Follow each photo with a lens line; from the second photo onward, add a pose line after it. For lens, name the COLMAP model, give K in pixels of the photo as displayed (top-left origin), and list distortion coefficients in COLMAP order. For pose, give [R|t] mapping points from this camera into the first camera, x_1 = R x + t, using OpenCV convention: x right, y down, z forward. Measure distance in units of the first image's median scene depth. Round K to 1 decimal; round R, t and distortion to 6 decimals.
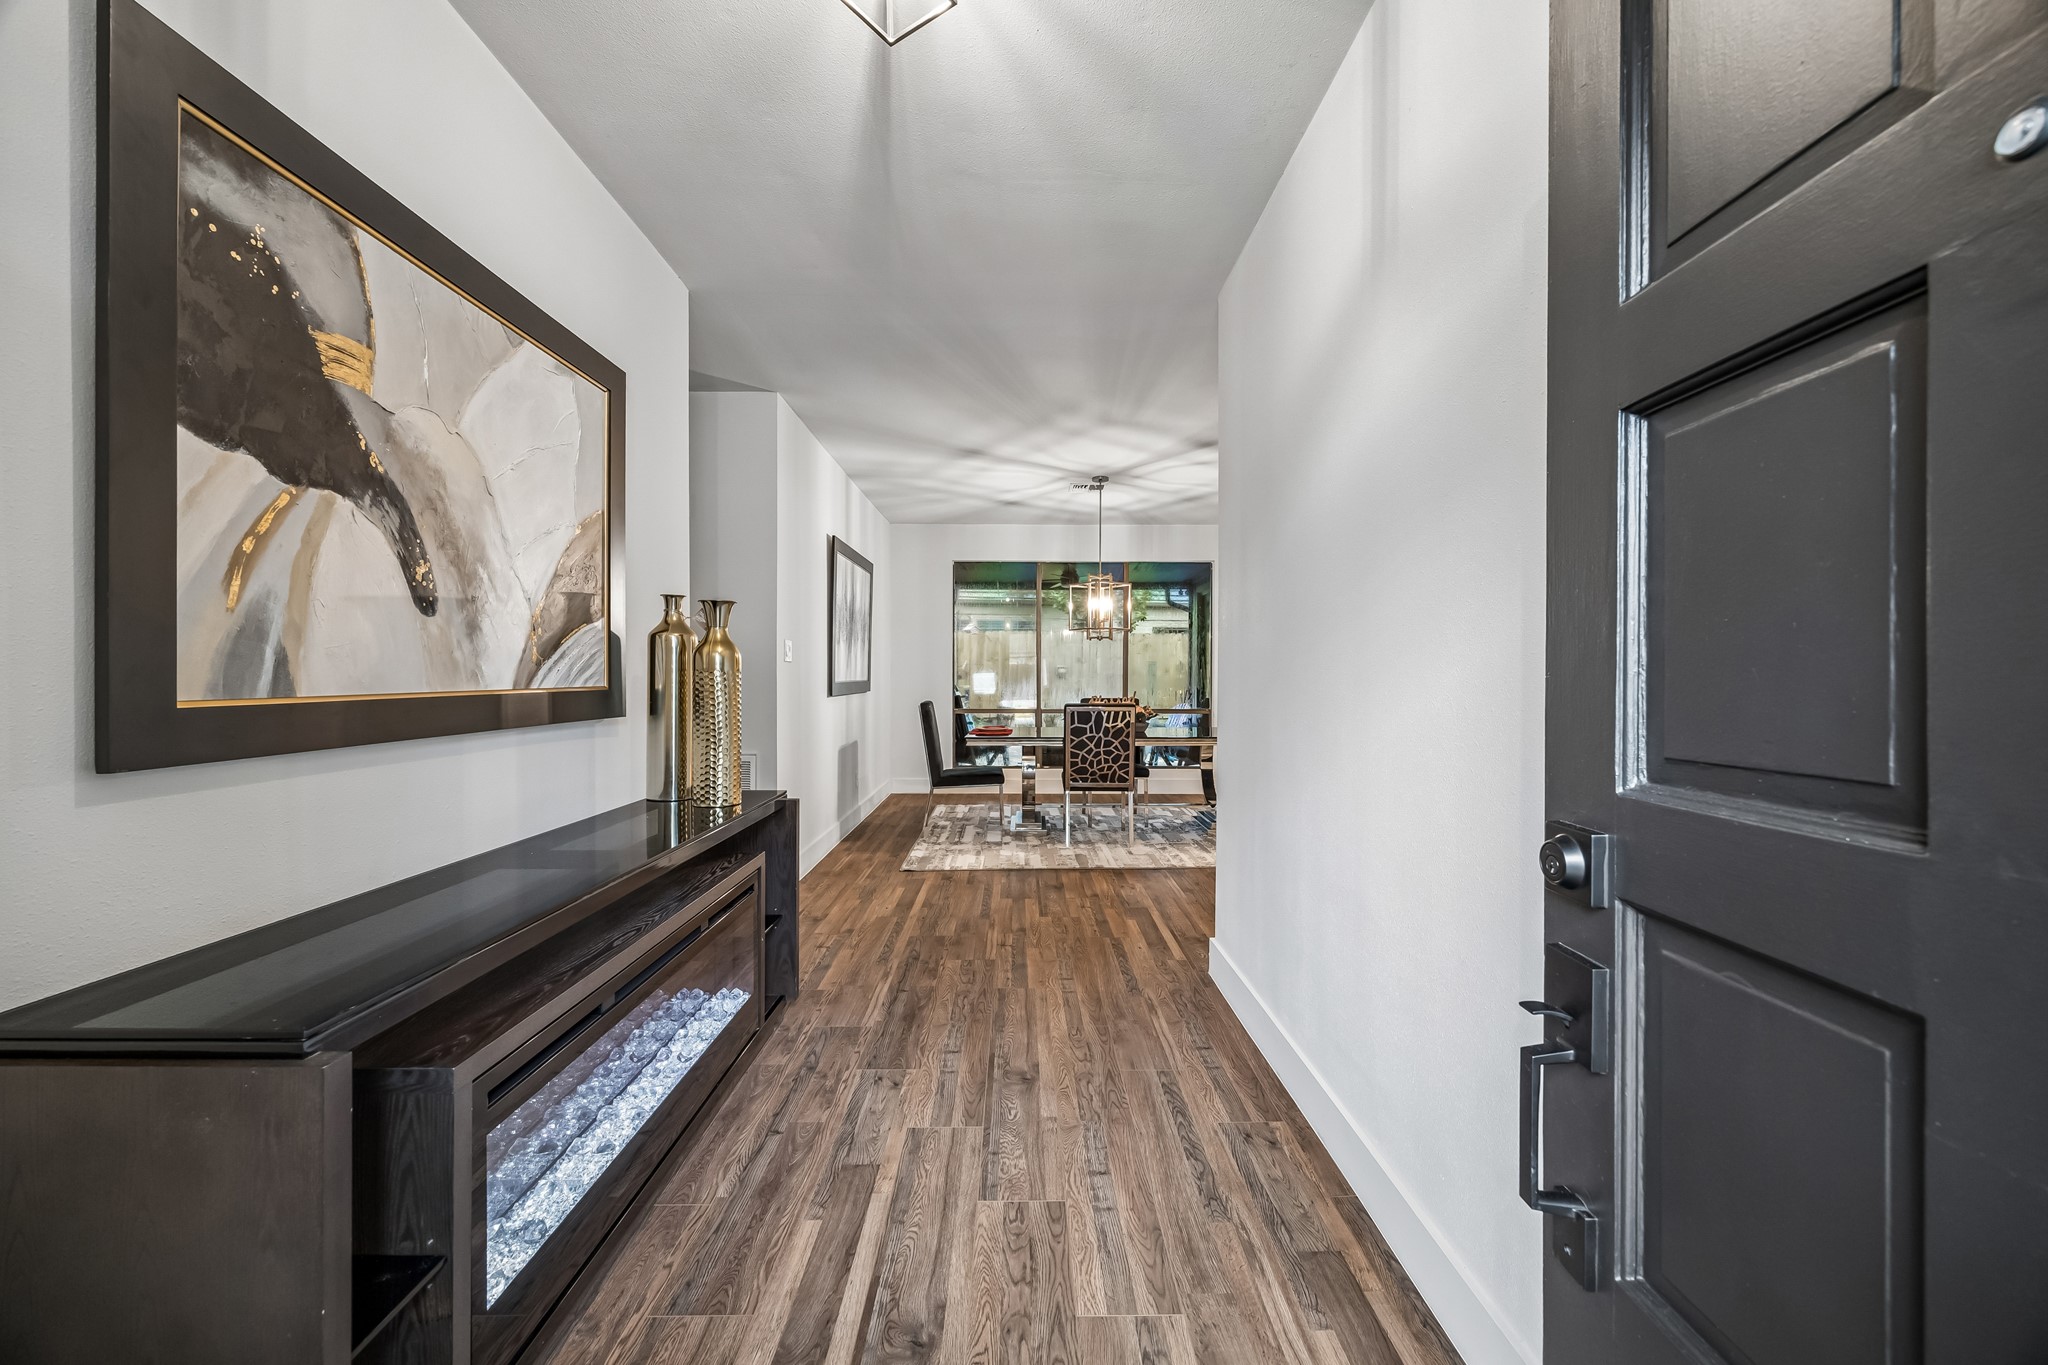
lens RADIAL K [[780.4, 0, 1025.5], [0, 780.4, 678.7], [0, 0, 1]] dist [0.000006, 0.000126]
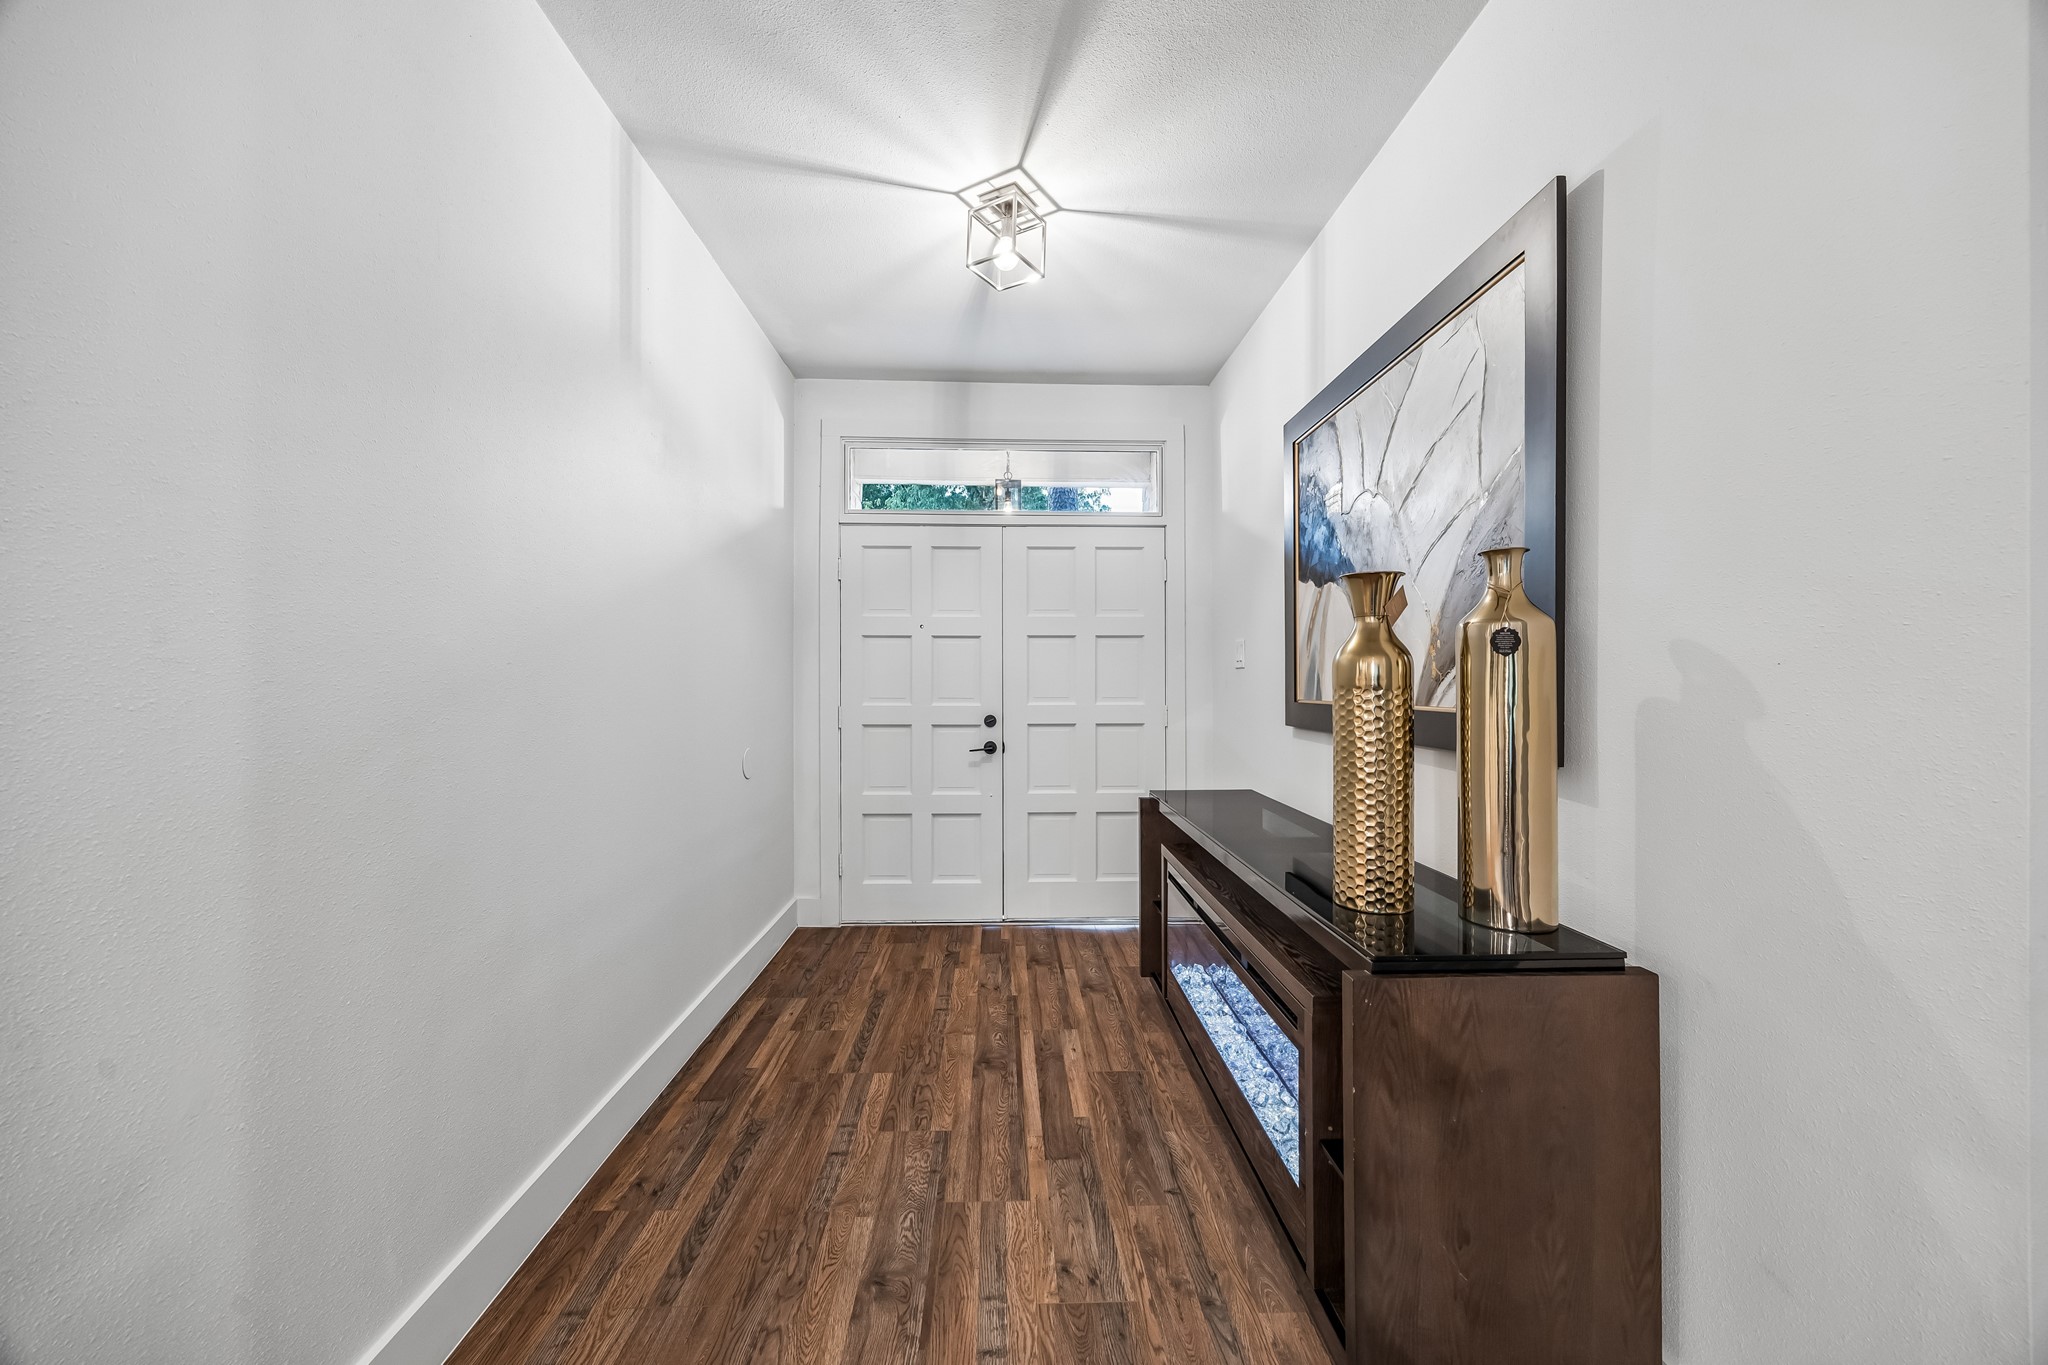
lens RADIAL K [[780.4, 0, 1025.5], [0, 780.4, 678.7], [0, 0, 1]] dist [0.000006, 0.000126]
pose [[-0.999698, -0.002824, -0.024409, -0.129997], [-0.002856, 0.999995, 0.001261, -0.020851], [0.024405, 0.001330, -0.999701, 1.999089]]
